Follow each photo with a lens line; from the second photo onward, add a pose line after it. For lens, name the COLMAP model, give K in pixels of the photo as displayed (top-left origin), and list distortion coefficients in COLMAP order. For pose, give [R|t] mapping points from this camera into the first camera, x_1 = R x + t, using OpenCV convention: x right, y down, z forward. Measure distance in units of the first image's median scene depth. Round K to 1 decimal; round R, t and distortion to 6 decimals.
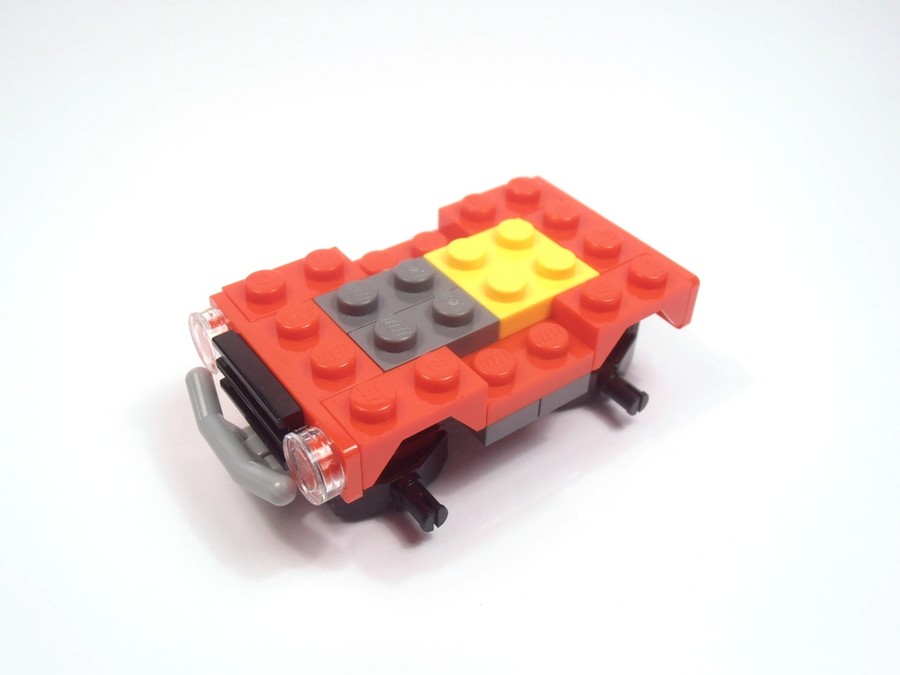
lens RADIAL K [[898.8, 0, 450.0], [0, 898.8, 337.5], [0, 0, 1]] dist [-0.012386, -0.003968]
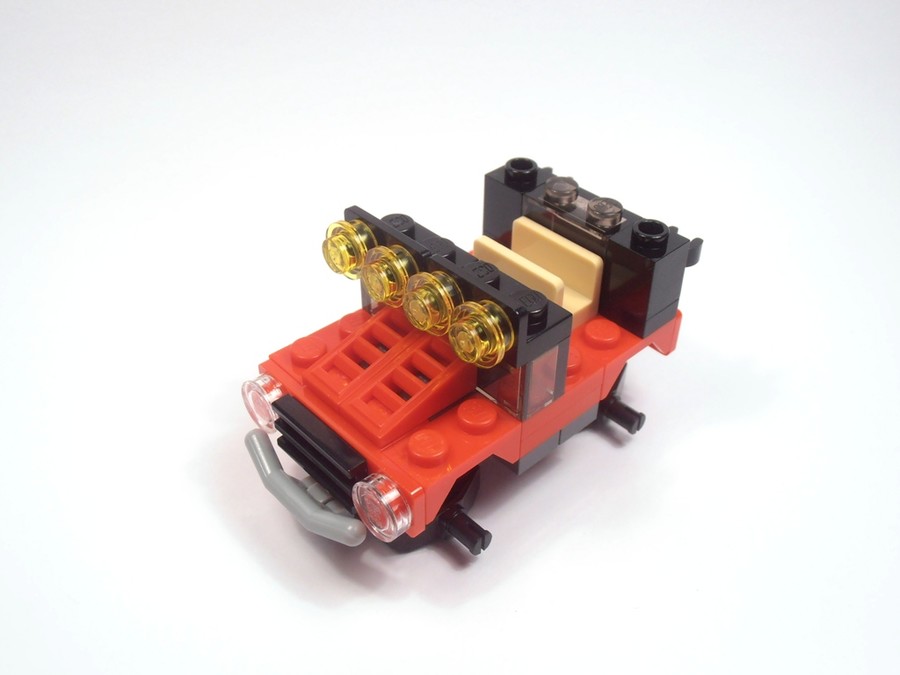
lens RADIAL K [[898.8, 0, 450.0], [0, 898.8, 337.5], [0, 0, 1]] dist [-0.012386, -0.003968]
pose [[0.993058, -0.083134, 0.083218, -0.124016], [0.084266, 0.996391, -0.010182, -0.048689], [-0.082071, 0.017124, 0.996479, -0.135555]]
